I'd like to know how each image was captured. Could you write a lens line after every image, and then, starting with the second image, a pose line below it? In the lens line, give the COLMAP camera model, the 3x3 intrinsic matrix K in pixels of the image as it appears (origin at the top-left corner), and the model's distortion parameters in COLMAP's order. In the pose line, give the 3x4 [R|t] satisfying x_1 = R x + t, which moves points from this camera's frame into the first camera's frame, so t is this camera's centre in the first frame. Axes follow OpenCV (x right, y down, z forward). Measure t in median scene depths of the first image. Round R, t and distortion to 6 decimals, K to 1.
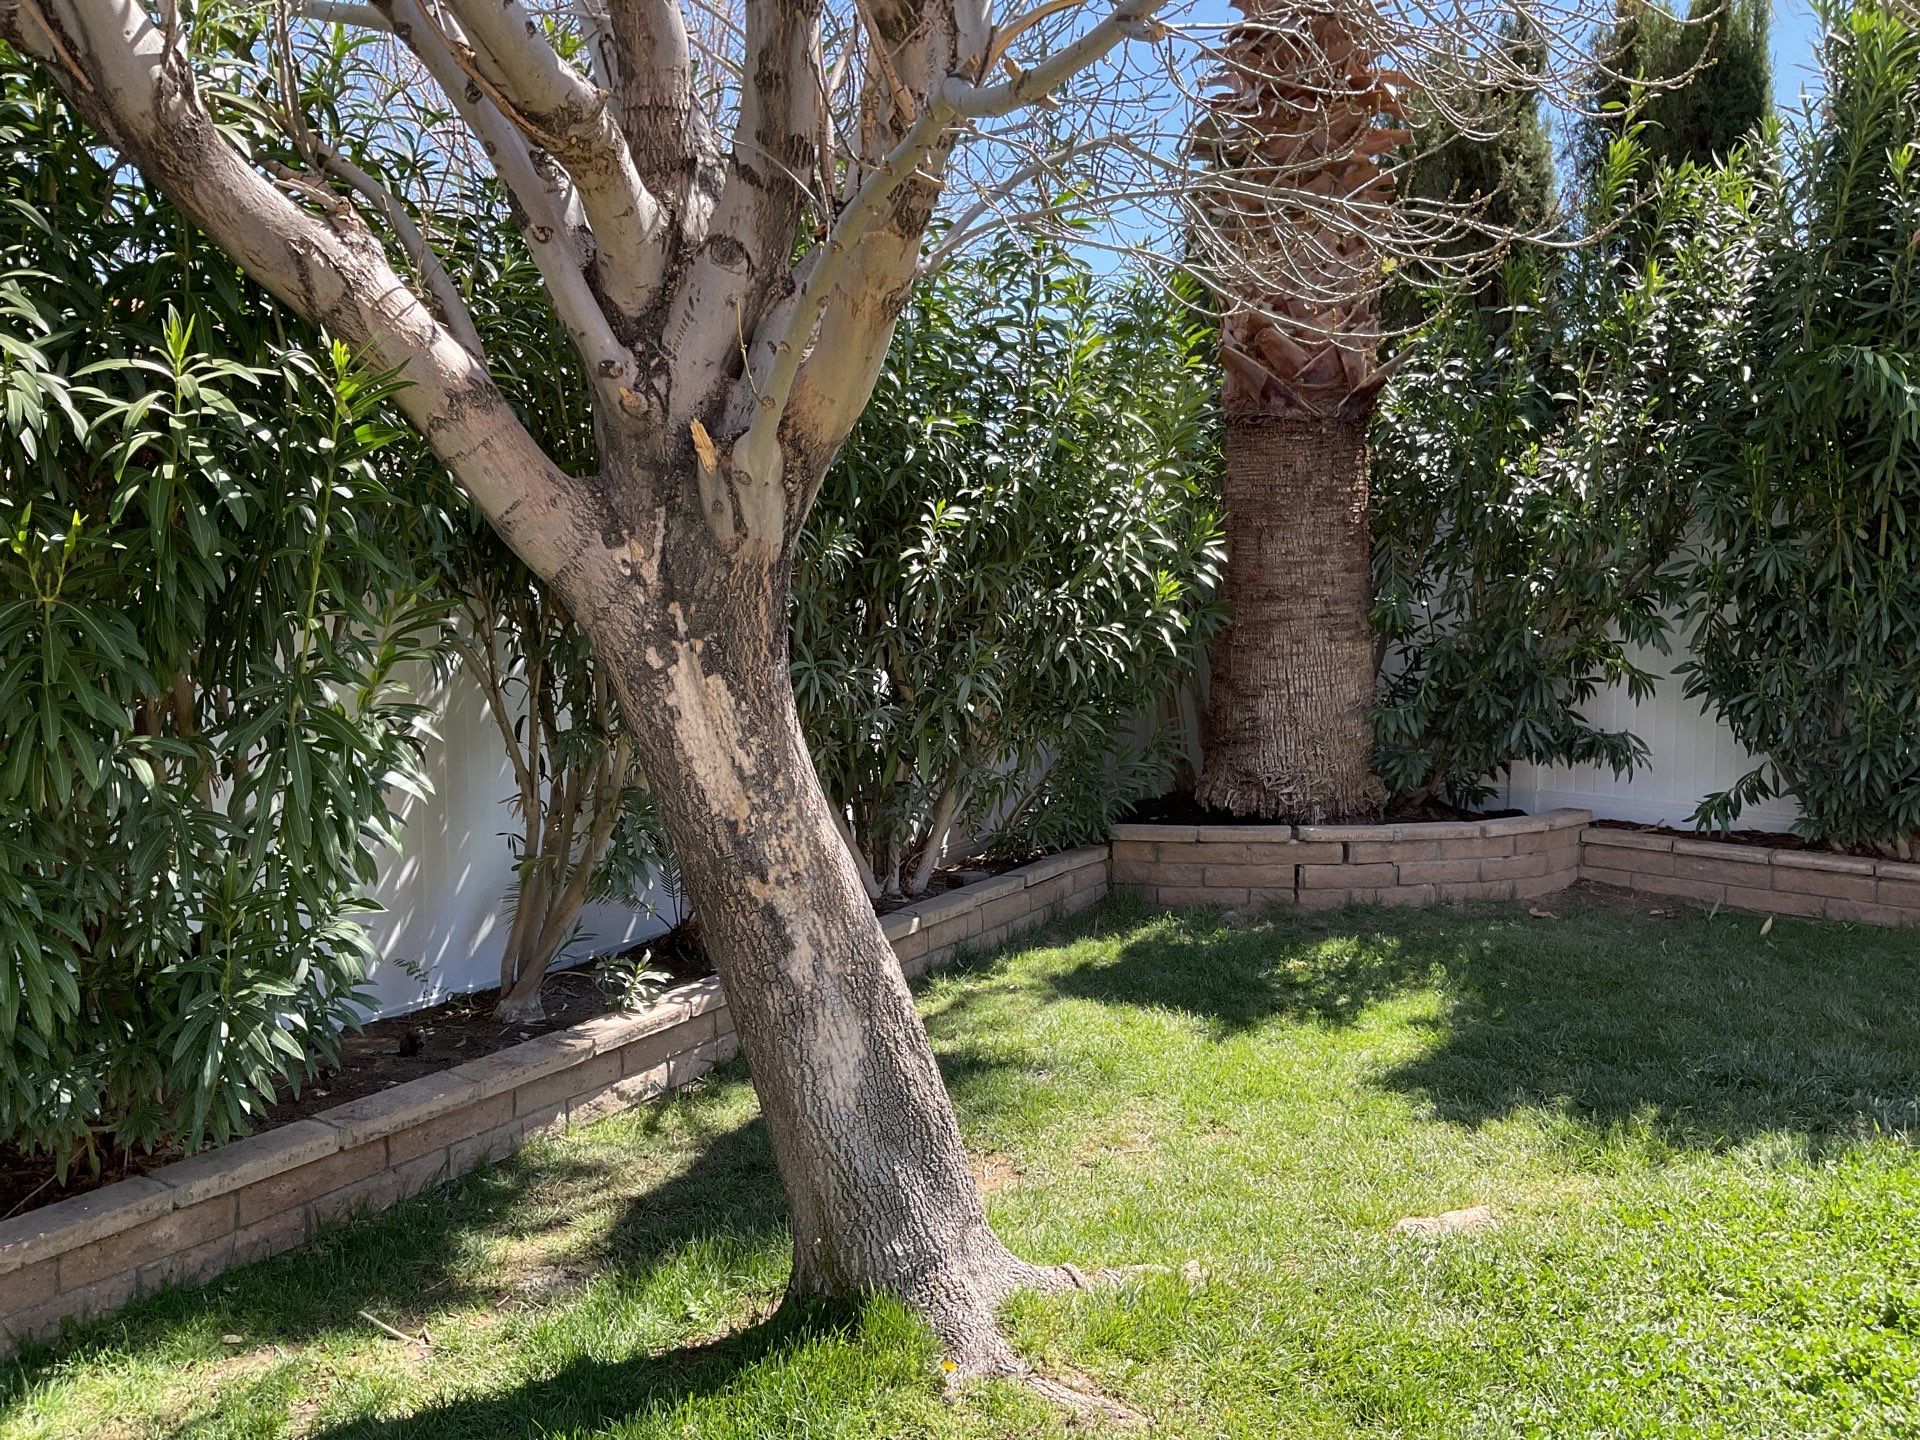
lens RADIAL K [[1571.6, 0, 960.0], [0, 1571.6, 720.0], [0, 0, 1]] dist [0.038634, -0.083024]
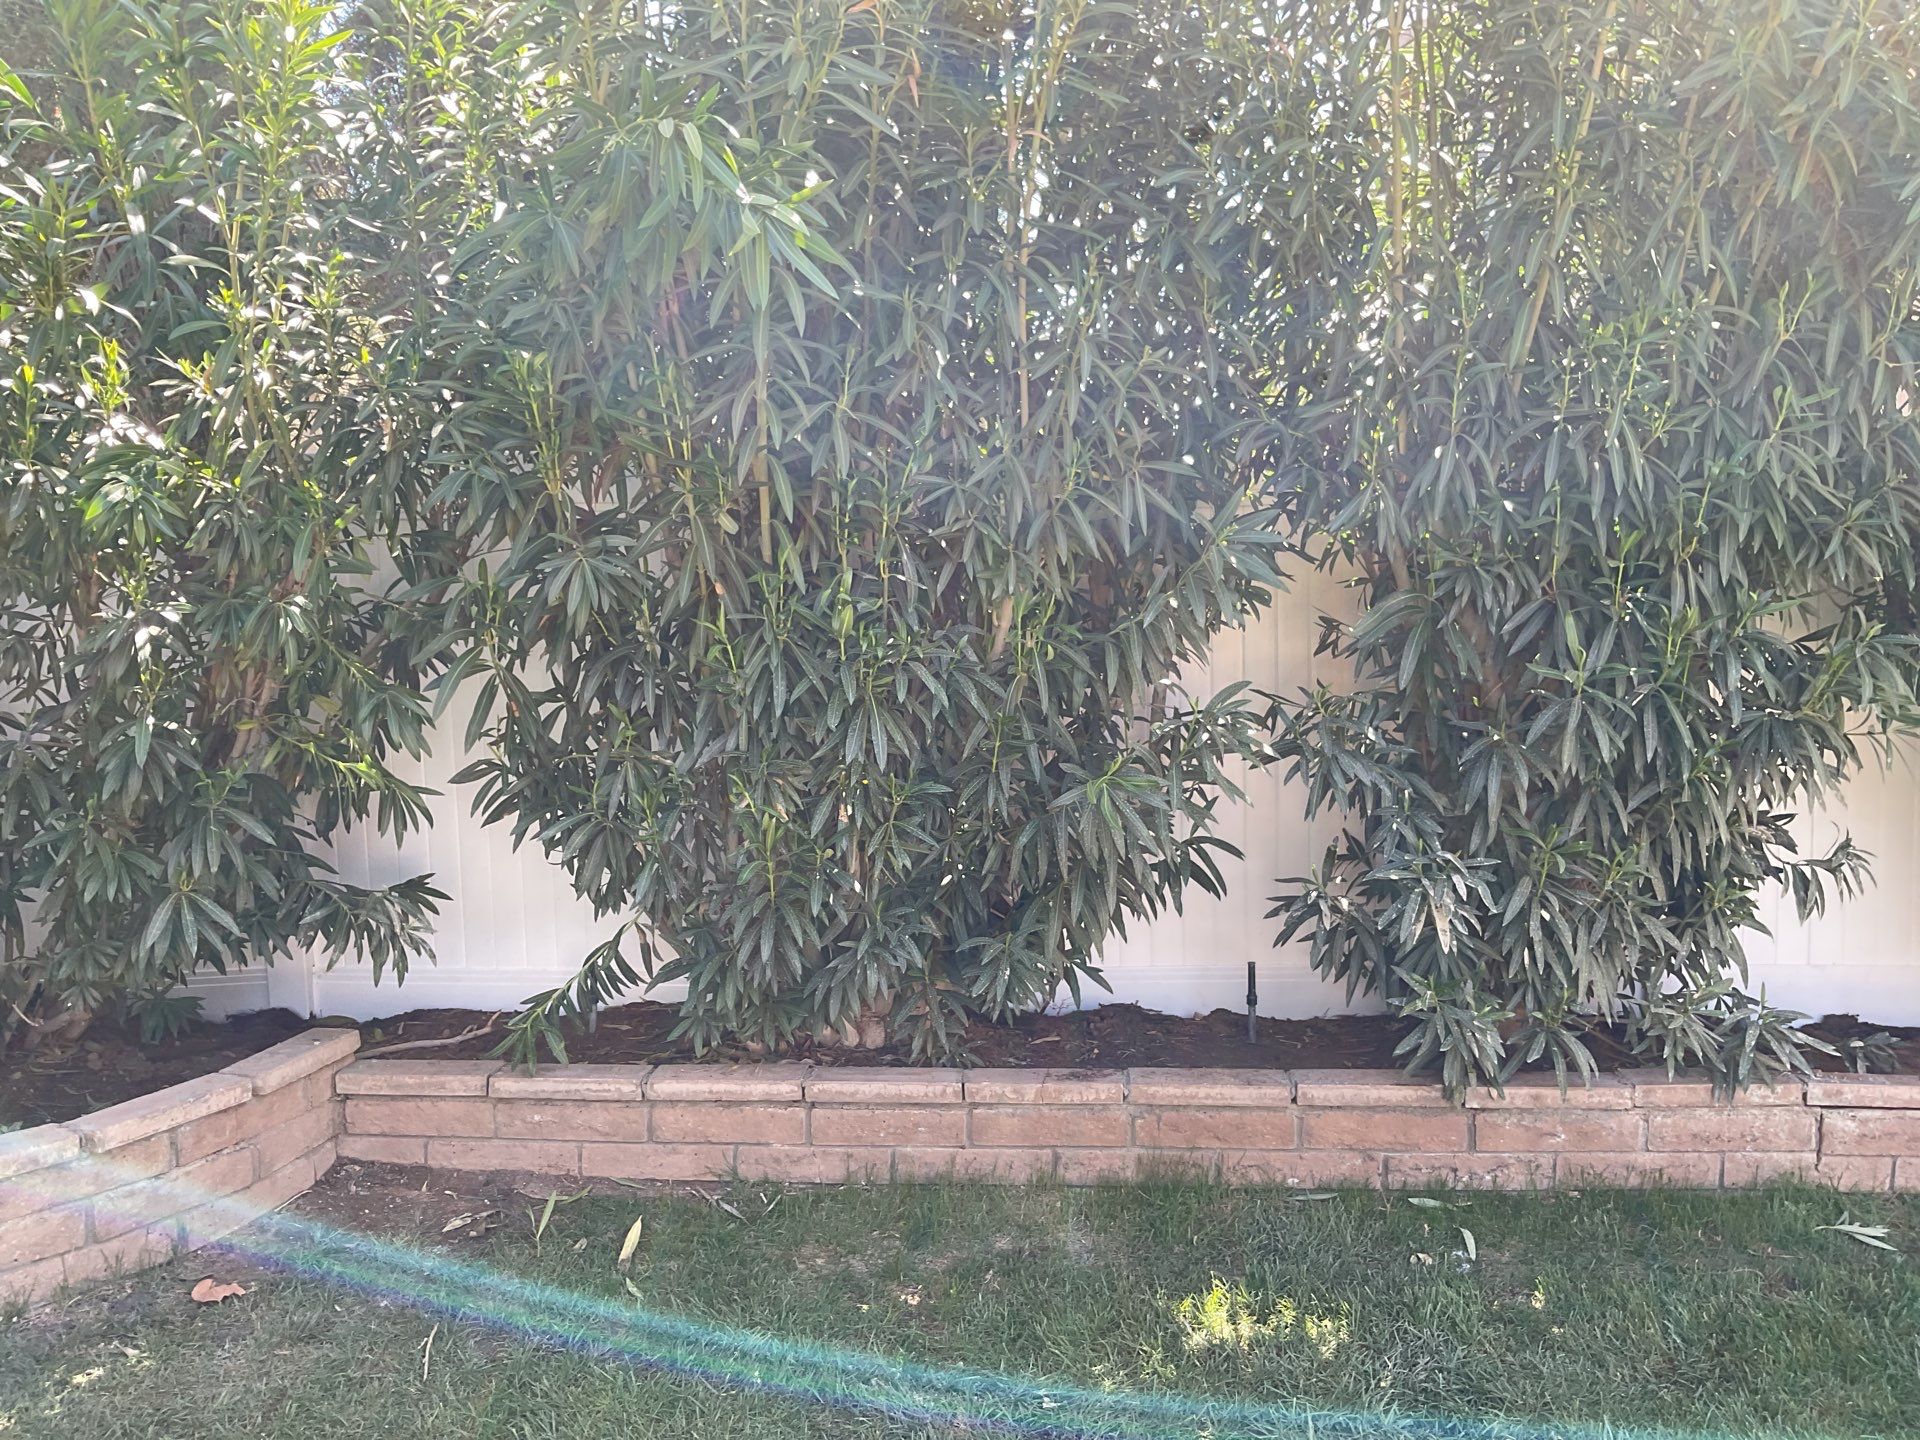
lens RADIAL K [[1571.6, 0, 960.0], [0, 1571.6, 720.0], [0, 0, 1]] dist [0.038634, -0.083024]
pose [[0.833058, -0.066520, 0.549172, 0.302992], [0.072311, 0.997320, 0.011112, -0.045320], [-0.548440, 0.030454, 0.835635, 0.453003]]
